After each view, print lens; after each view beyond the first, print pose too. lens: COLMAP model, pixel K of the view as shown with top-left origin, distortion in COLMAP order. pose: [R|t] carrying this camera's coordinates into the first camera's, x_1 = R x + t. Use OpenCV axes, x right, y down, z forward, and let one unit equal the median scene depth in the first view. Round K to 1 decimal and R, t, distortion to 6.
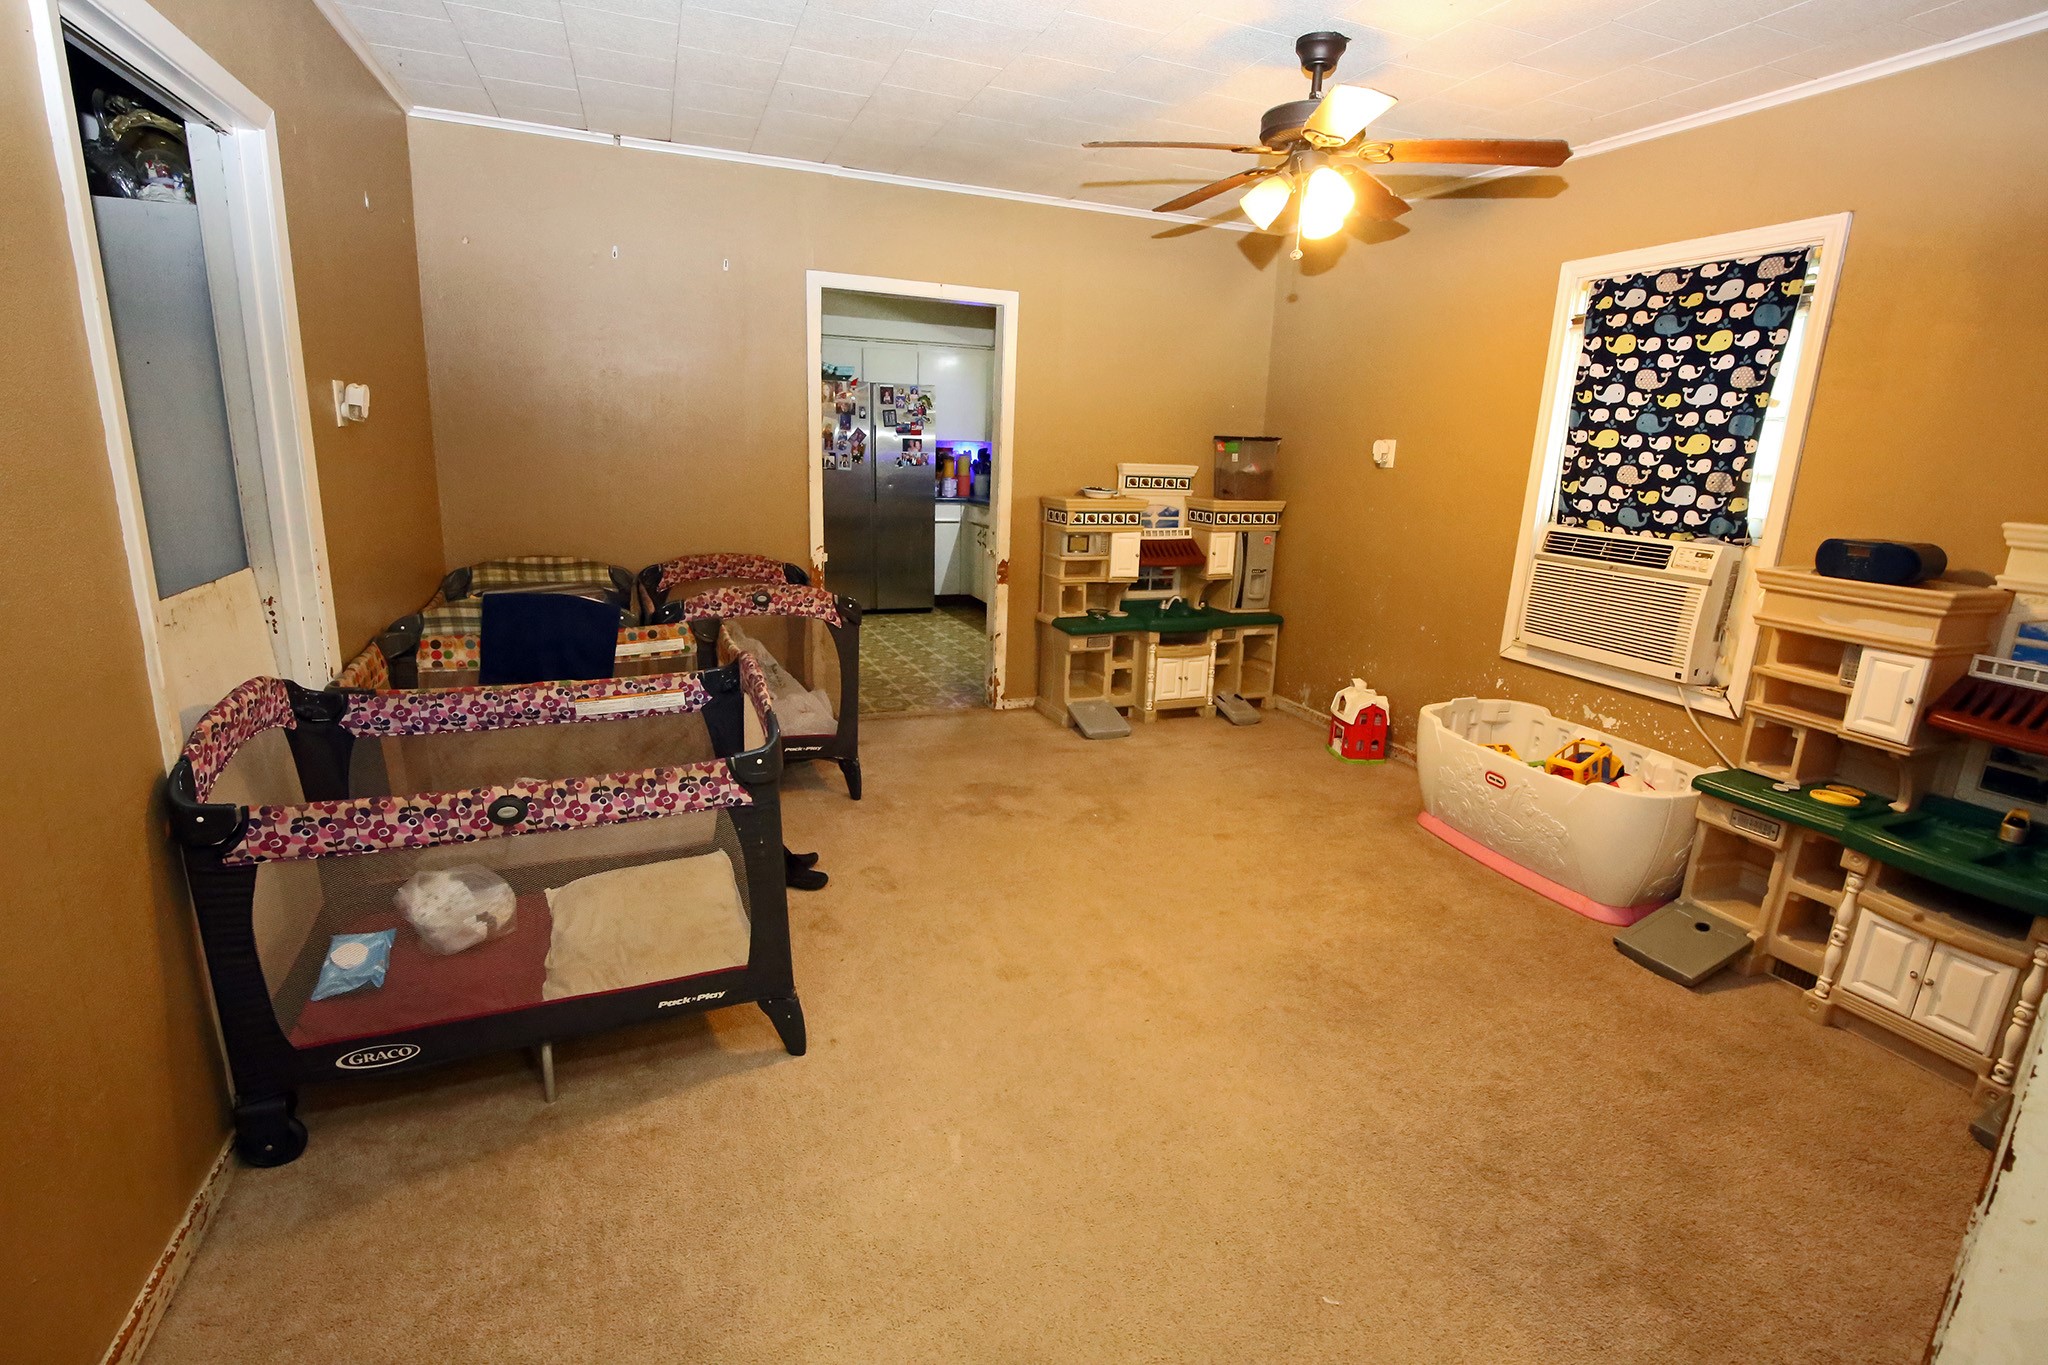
lens RADIAL K [[937.0, 0, 1026.8], [0, 937.0, 679.1], [0, 0, 1]] dist [-0.038162, 0.007065]
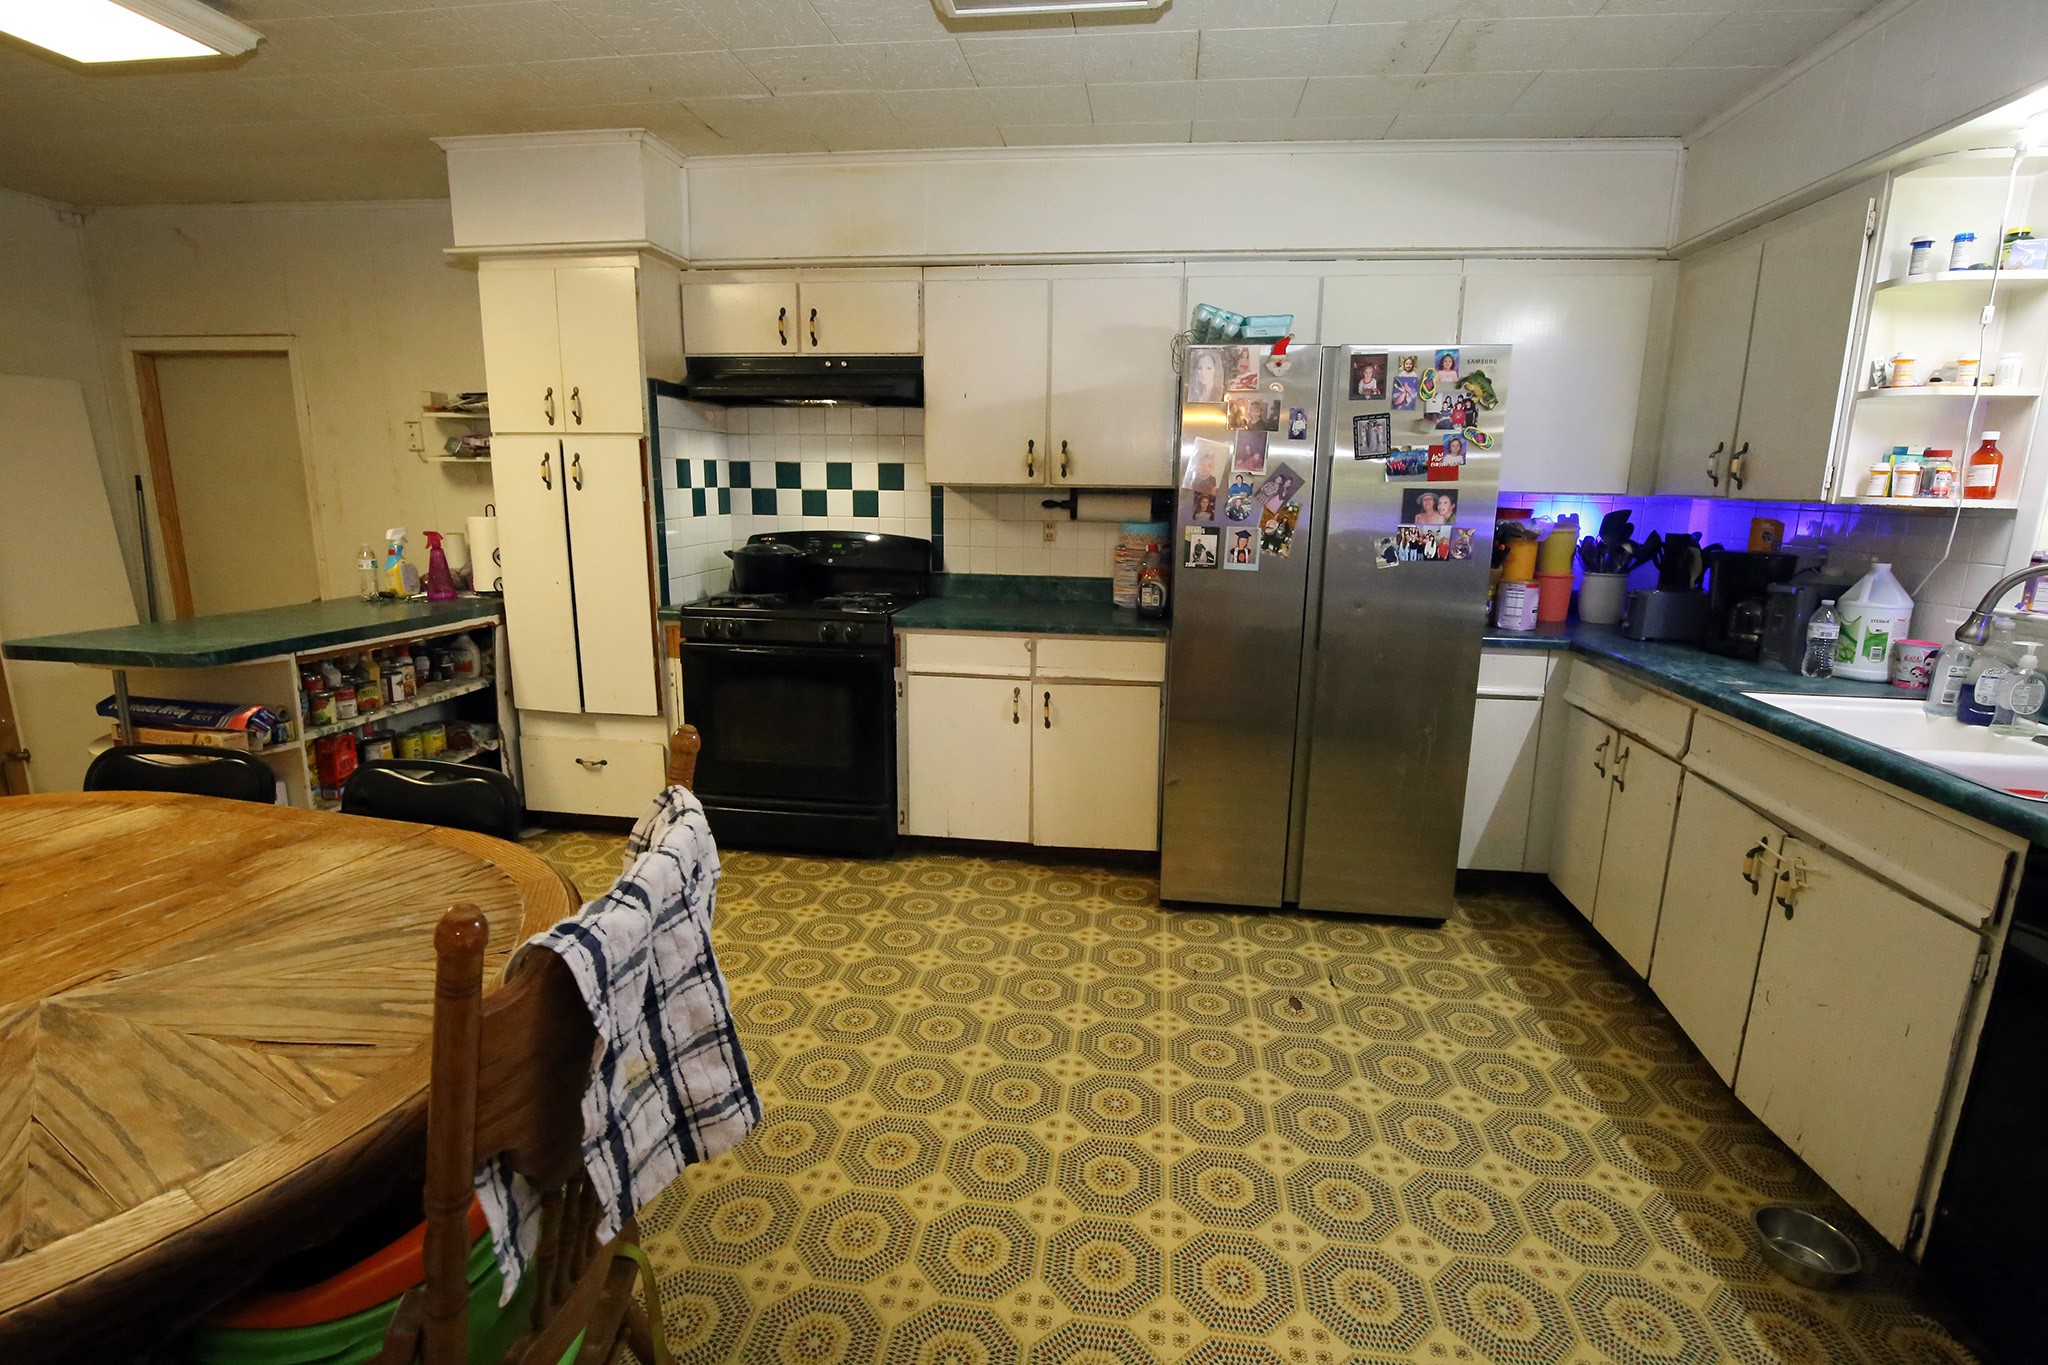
lens RADIAL K [[937.0, 0, 1026.8], [0, 937.0, 679.1], [0, 0, 1]] dist [-0.038162, 0.007065]
pose [[0.865193, 0.076231, -0.495611, -0.071863], [-0.103872, 0.994185, -0.028413, -0.152814], [0.490563, 0.076063, 0.868080, 0.597721]]
